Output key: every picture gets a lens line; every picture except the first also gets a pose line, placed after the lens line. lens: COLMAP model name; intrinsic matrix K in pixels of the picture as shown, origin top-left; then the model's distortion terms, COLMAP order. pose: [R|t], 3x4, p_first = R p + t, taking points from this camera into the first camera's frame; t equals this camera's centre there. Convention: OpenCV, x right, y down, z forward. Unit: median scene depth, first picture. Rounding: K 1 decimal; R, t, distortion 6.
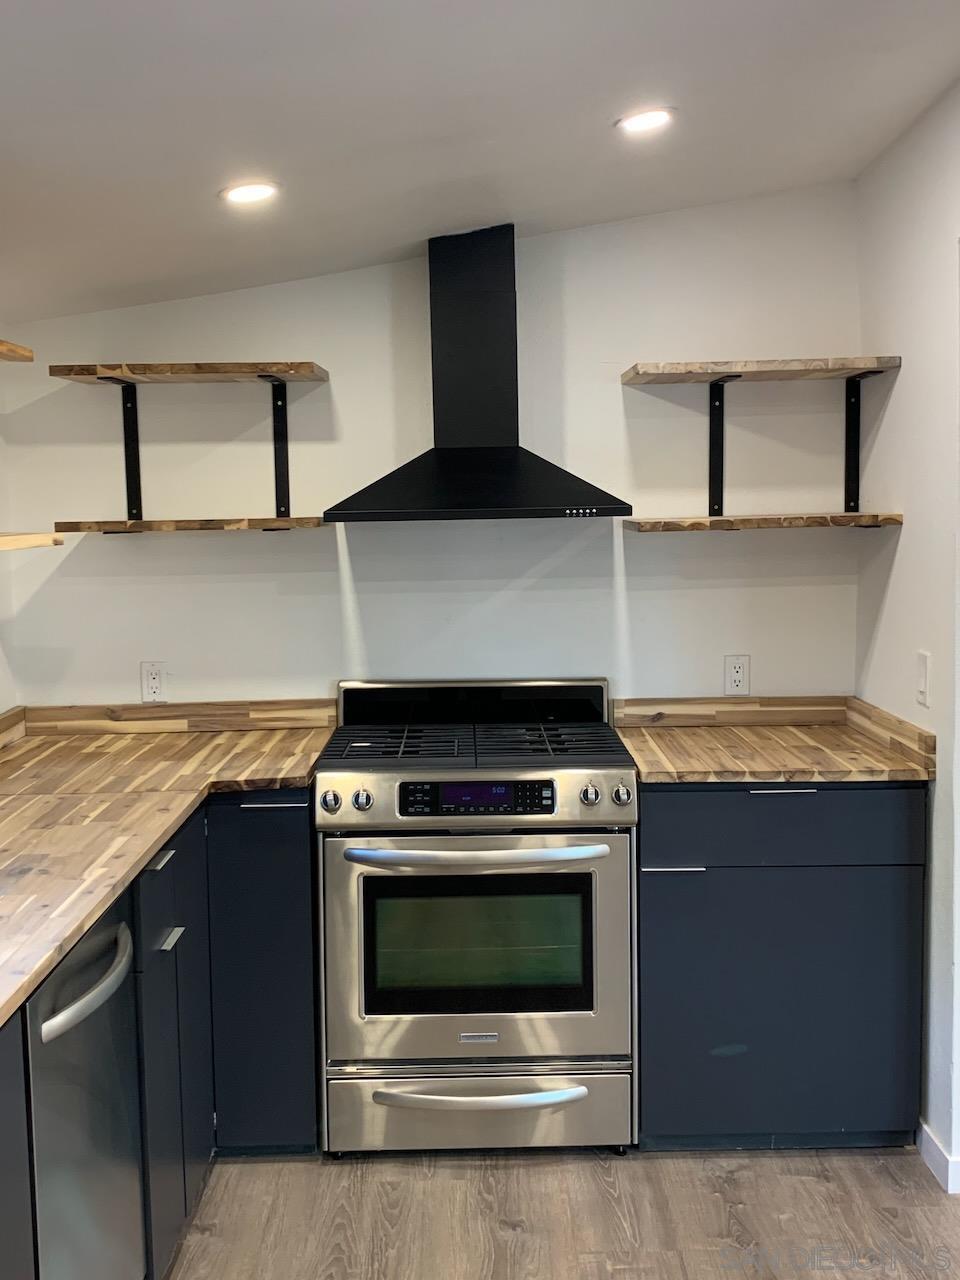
lens RADIAL K [[1345.8, 0, 484.1], [0, 1345.8, 626.7], [0, 0, 1]] dist [0.146414, -0.386932]
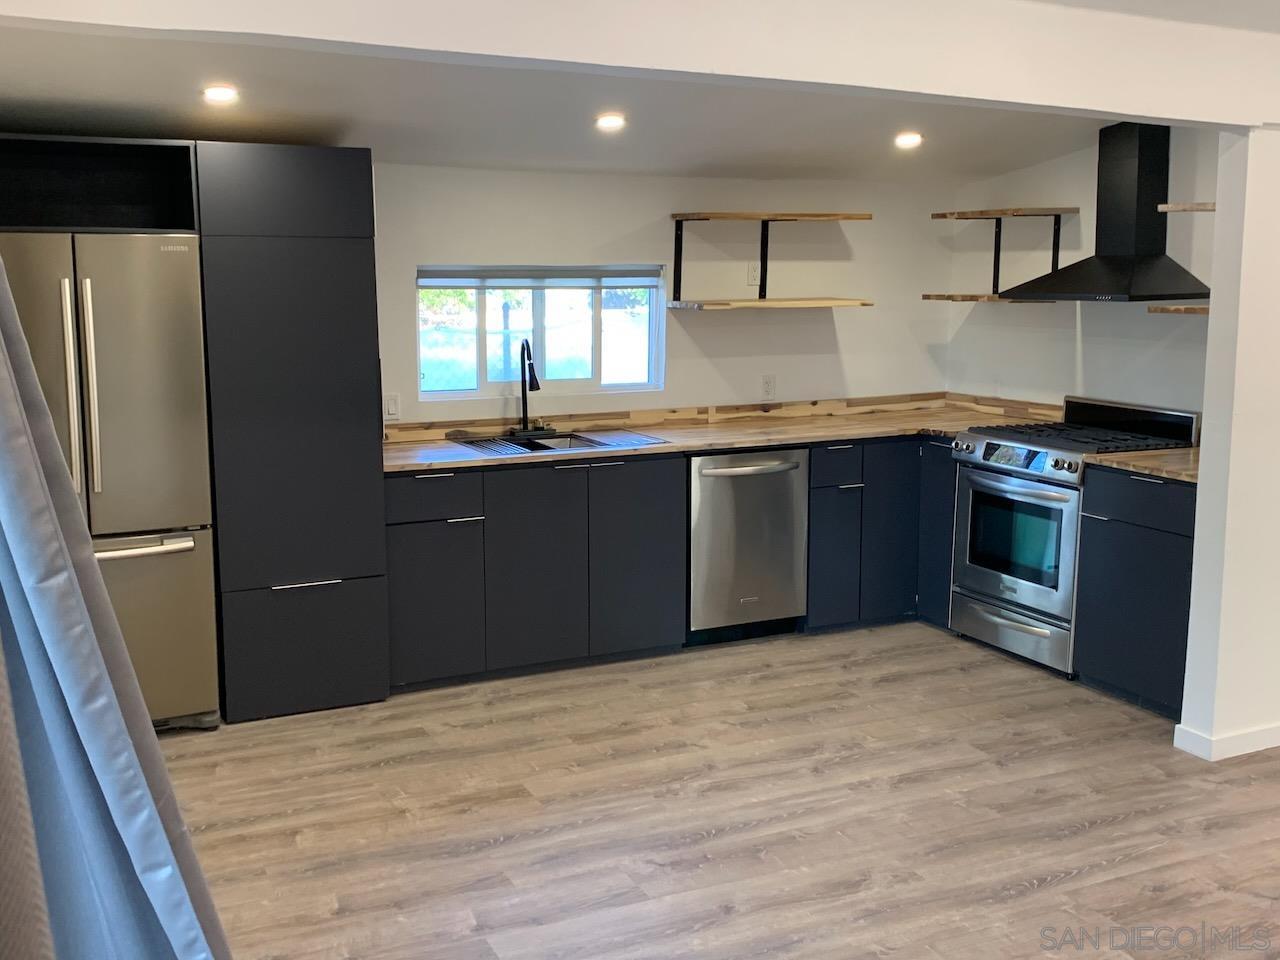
lens RADIAL K [[1351.6, 0, 640.0], [0, 1351.6, 480.0], [0, 0, 1]] dist [0.186388, -0.422094]
pose [[0.428230, 0.160919, -0.889227, 1.371808], [-0.095912, 0.986553, 0.132343, -0.034780], [0.898565, 0.028614, 0.437906, -0.241761]]
